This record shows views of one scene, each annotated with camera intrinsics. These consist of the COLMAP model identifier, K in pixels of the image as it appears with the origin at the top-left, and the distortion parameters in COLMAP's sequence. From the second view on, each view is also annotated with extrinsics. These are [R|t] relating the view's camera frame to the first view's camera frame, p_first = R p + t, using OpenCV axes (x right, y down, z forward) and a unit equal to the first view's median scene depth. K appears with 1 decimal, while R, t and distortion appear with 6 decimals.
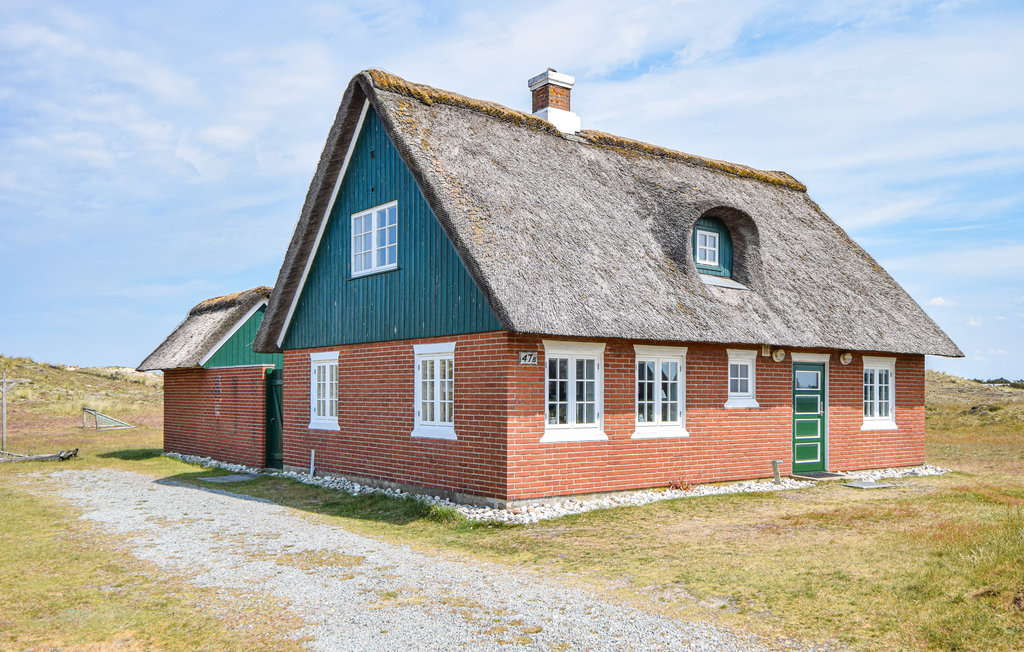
lens RADIAL K [[834.7, 0, 512.0], [0, 834.7, 326.0], [0, 0, 1]] dist [-0.002038, -0.002221]
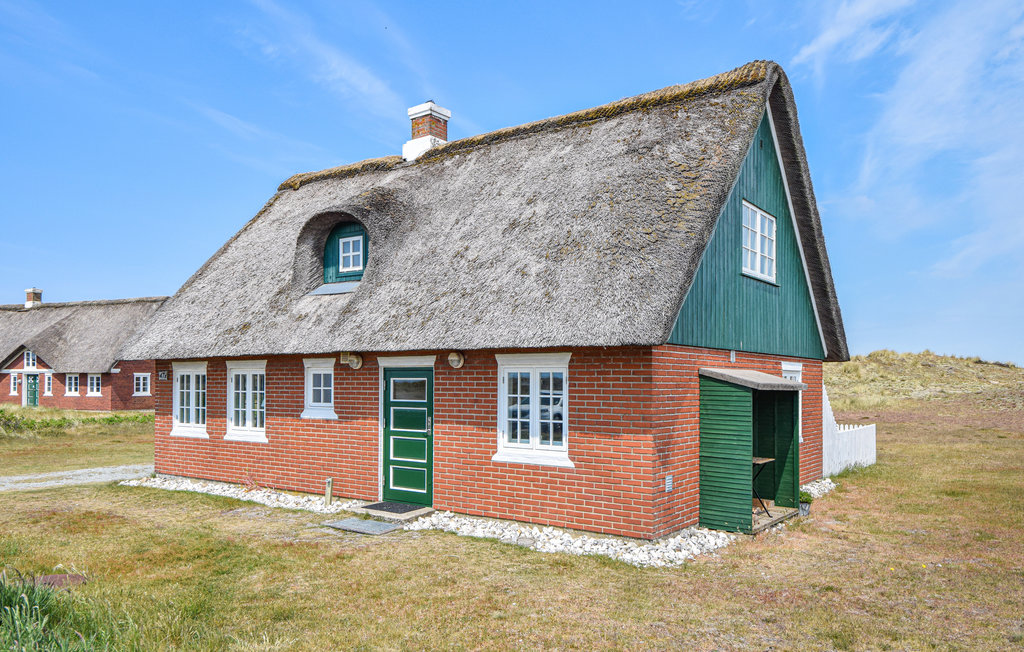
lens RADIAL K [[955.5, 0, 512.0], [0, 955.5, 326.0], [0, 0, 1]] dist [0.008803, 0.001502]
pose [[0.218825, -0.084068, -0.972136, 1.388980], [0.049474, 0.995956, -0.074992, 0.084313], [0.974509, -0.031685, 0.222100, 0.965233]]
